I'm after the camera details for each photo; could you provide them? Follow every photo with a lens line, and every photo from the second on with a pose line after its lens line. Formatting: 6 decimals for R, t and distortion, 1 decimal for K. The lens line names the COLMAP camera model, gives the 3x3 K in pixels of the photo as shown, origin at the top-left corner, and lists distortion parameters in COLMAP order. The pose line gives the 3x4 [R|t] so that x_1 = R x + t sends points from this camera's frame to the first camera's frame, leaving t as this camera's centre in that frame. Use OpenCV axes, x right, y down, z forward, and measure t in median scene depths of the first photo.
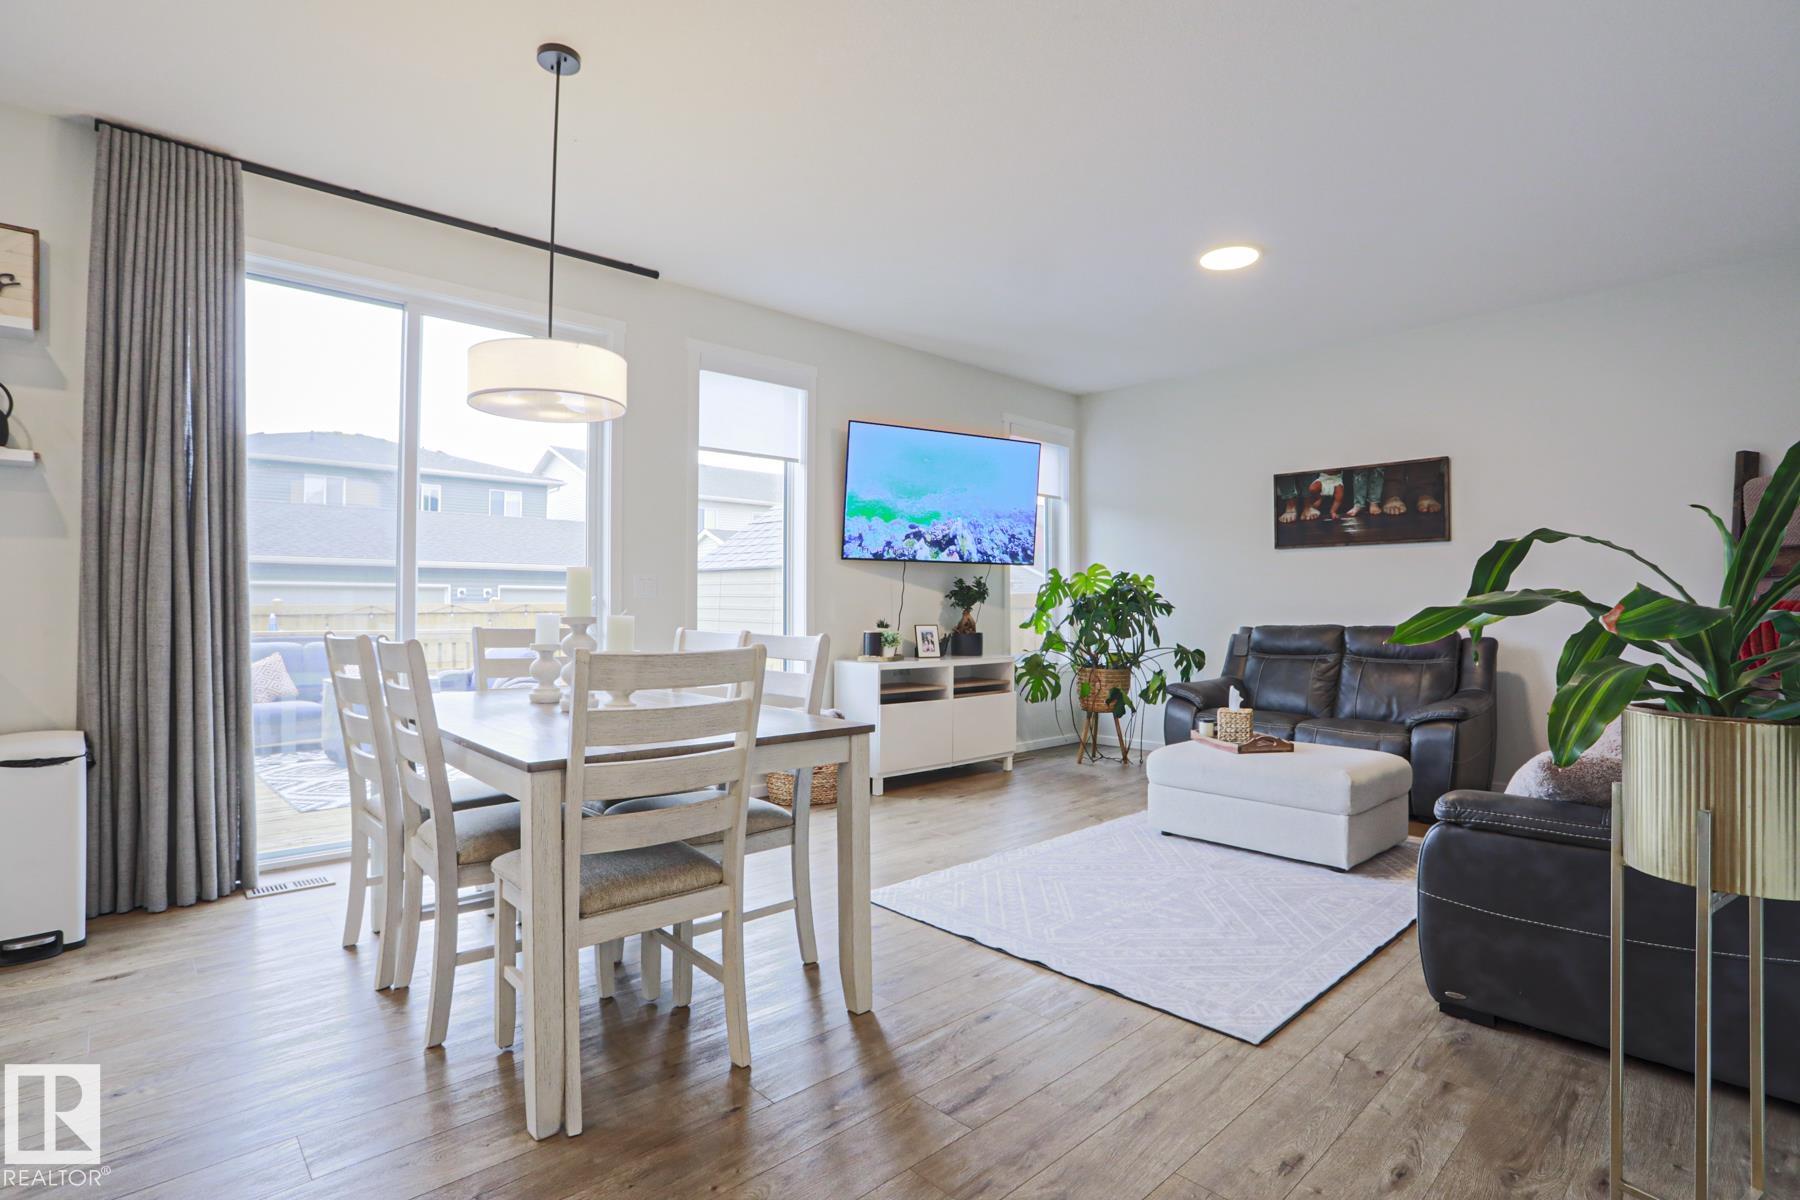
lens RADIAL K [[872.3, 0, 909.3], [0, 872.3, 593.9], [0, 0, 1]] dist [-0.068753, 0.020735]
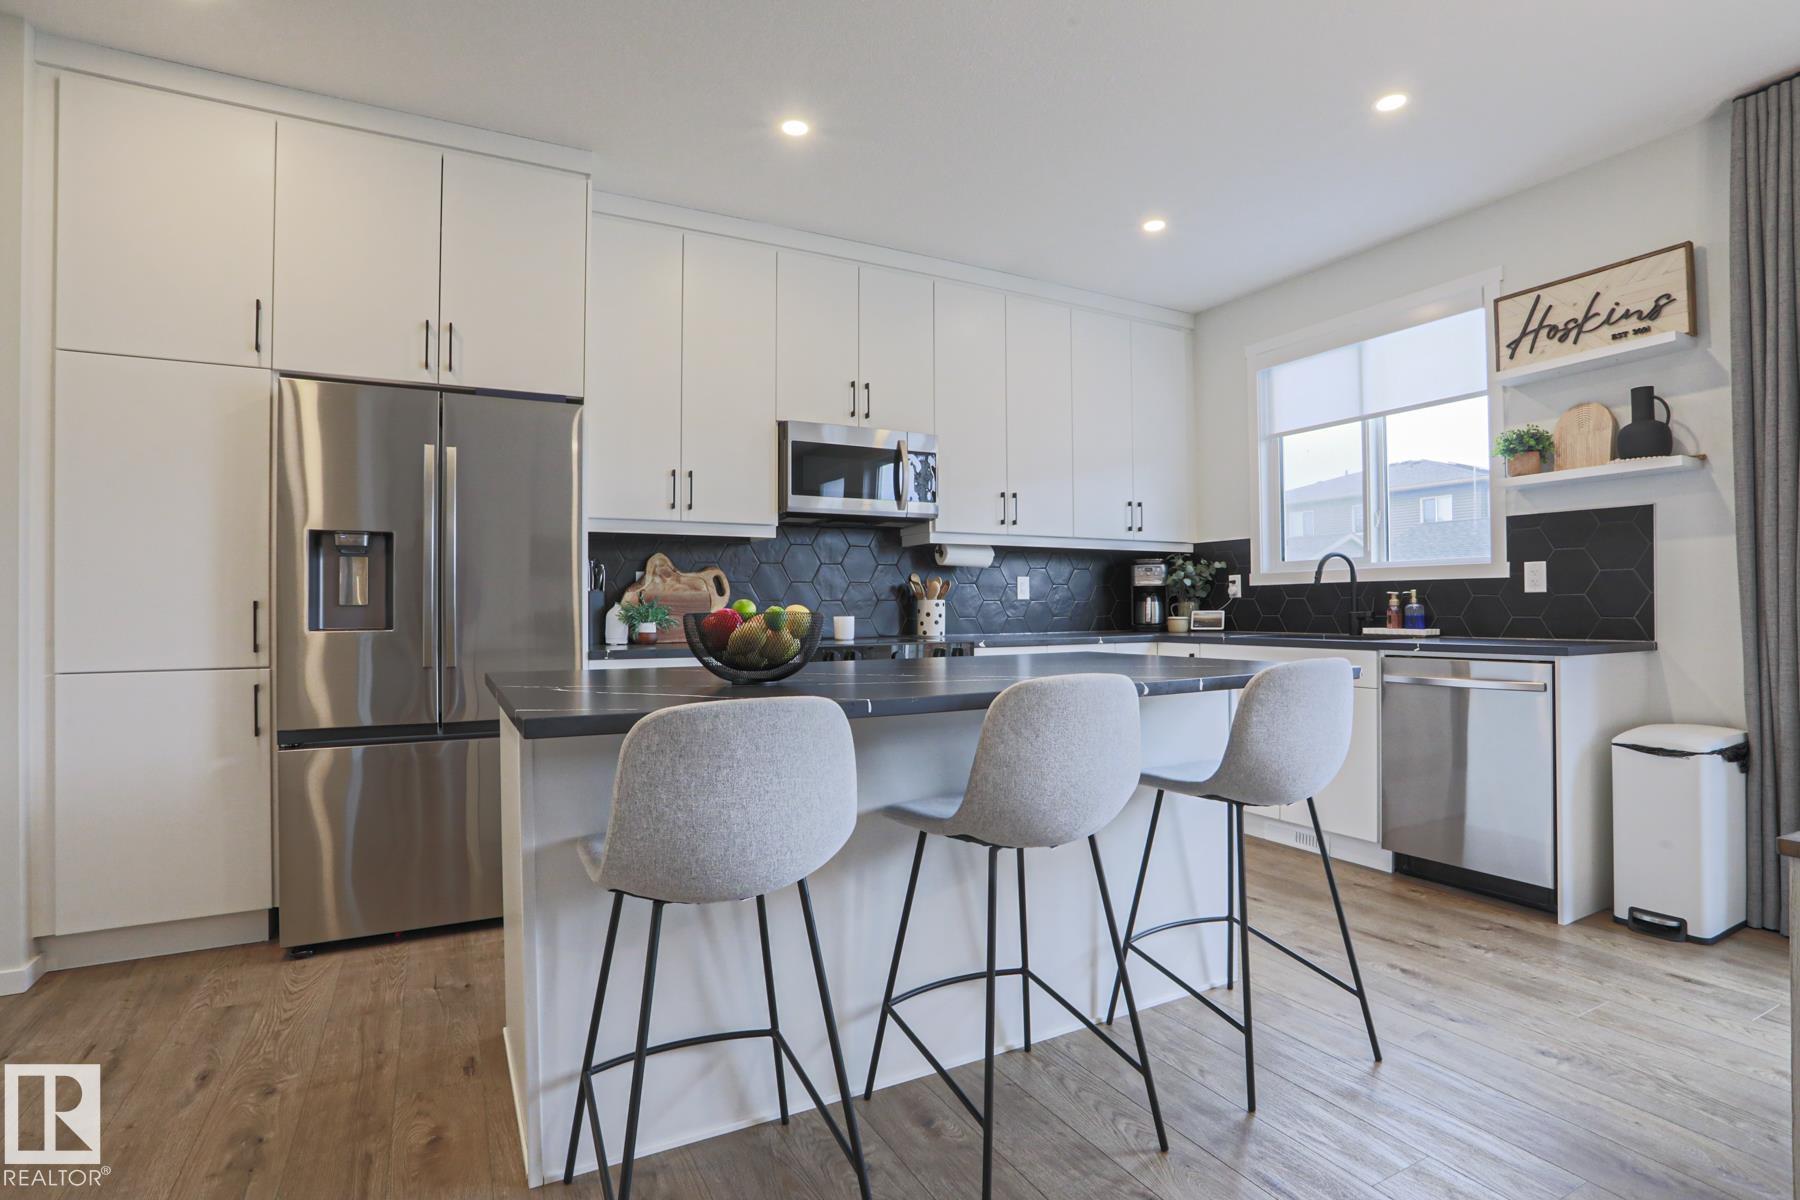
lens RADIAL K [[902.0, 0, 900.0], [0, 902.0, 600.0], [0, 0, 1]] dist [-0.041386, 0.021059]
pose [[-0.261672, -0.011415, -0.965089, 0.251245], [0.019704, 0.999658, -0.017166, 0.008473], [0.964956, -0.023508, -0.261357, 0.303348]]
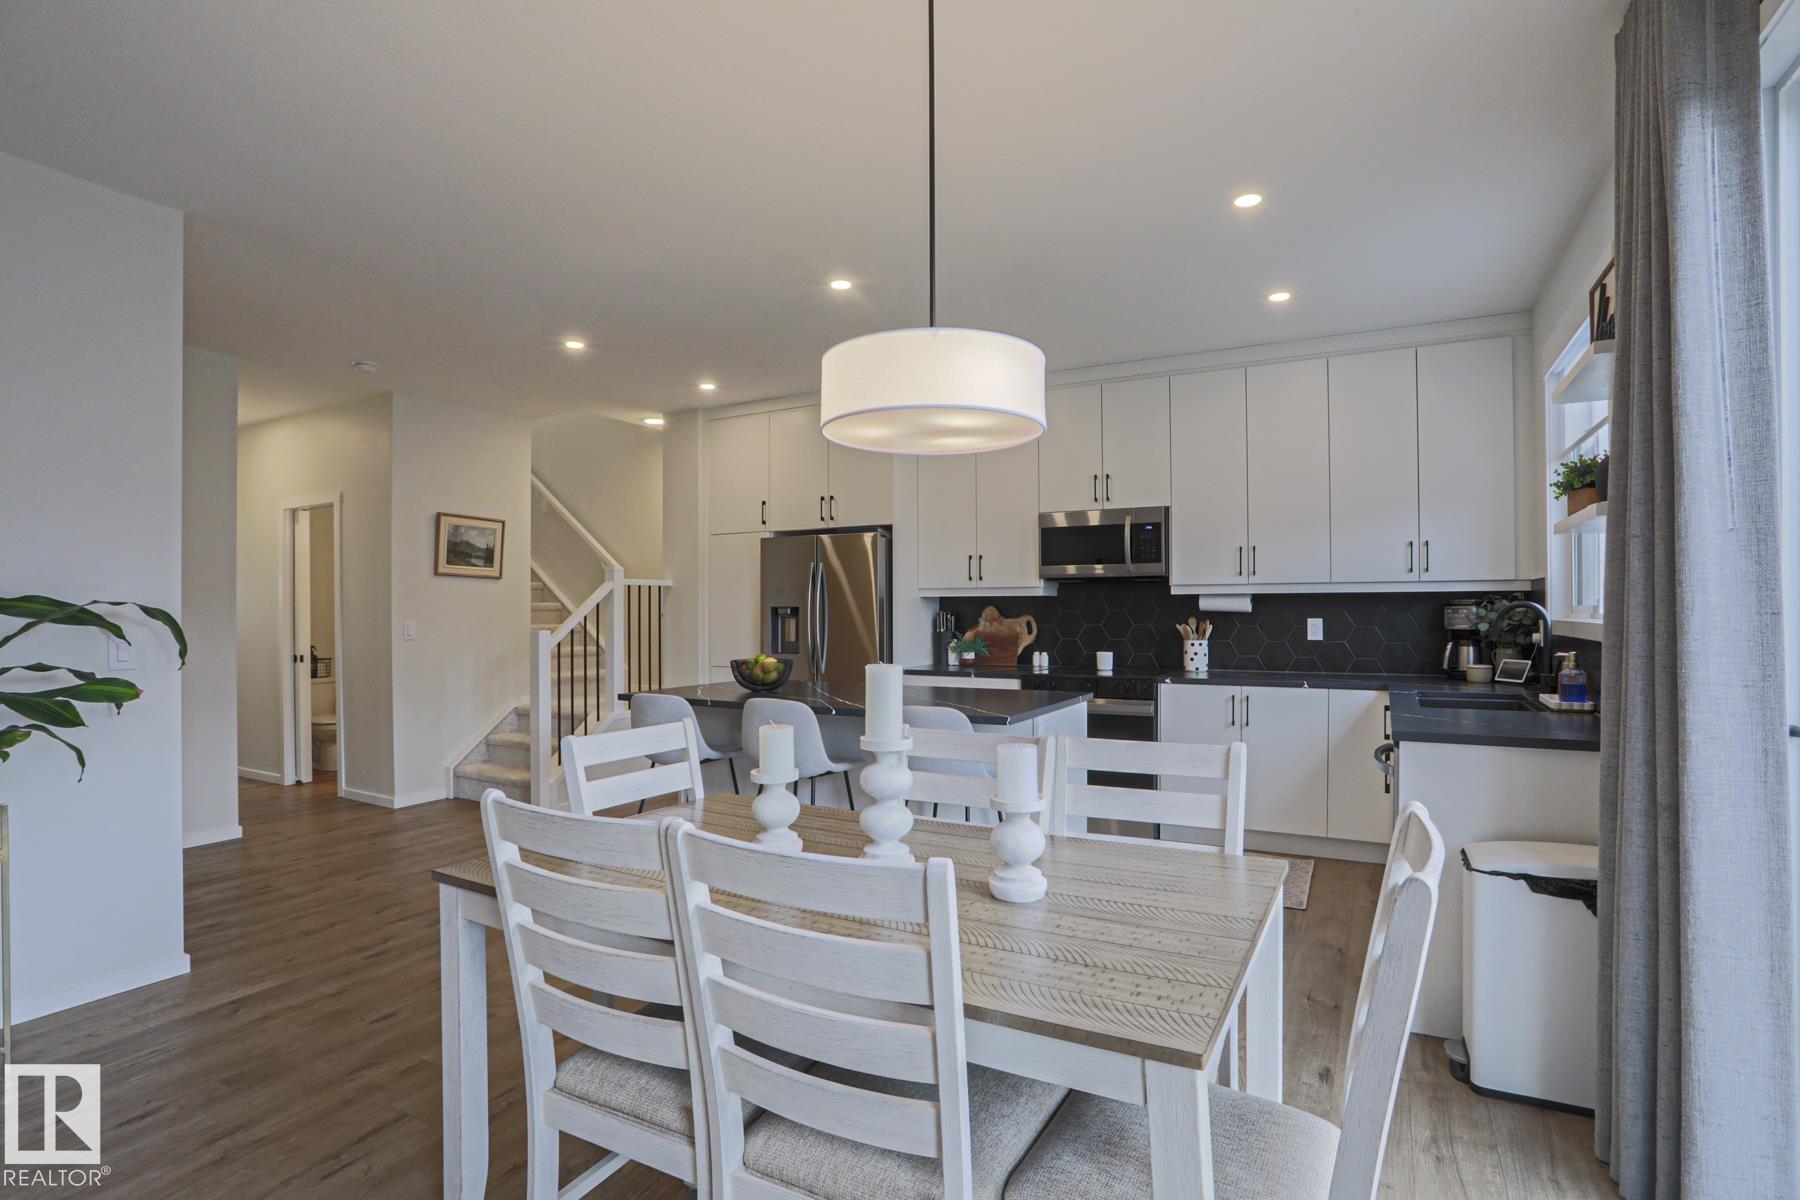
lens RADIAL K [[887.6, 0, 874.1], [0, 887.6, 605.4], [0, 0, 1]] dist [-0.082105, 0.036635]
pose [[-0.962020, -0.002890, -0.272964, -0.136461], [0.003185, 0.999757, -0.021809, -0.049591], [0.272961, -0.021850, -0.961777, 1.450769]]
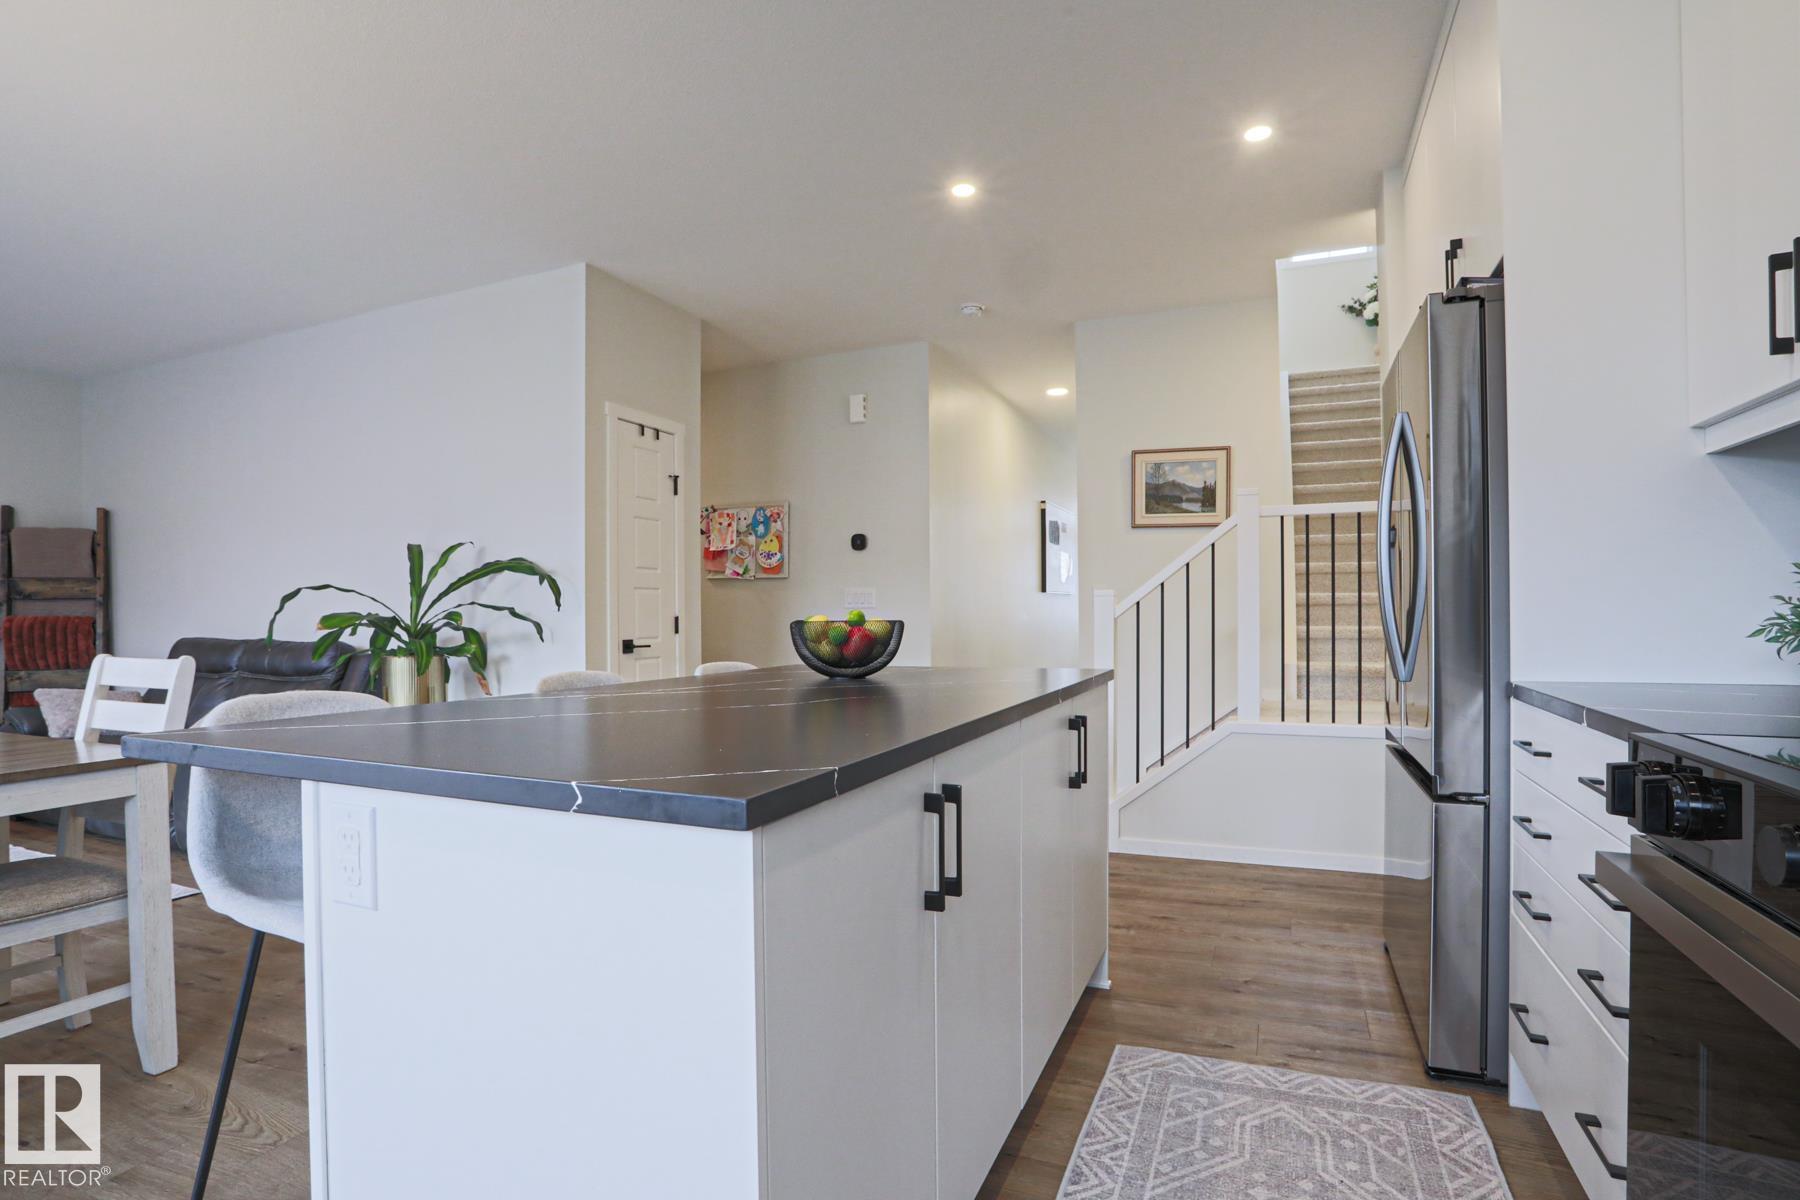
lens RADIAL K [[886.9, 0, 888.0], [0, 886.9, 607.9], [0, 0, 1]] dist [-0.081233, 0.028862]
pose [[-0.383554, 0.000652, 0.923518, -1.080784], [-0.012653, 0.999902, -0.005962, 0.001170], [-0.923432, -0.013972, -0.383508, 0.297695]]
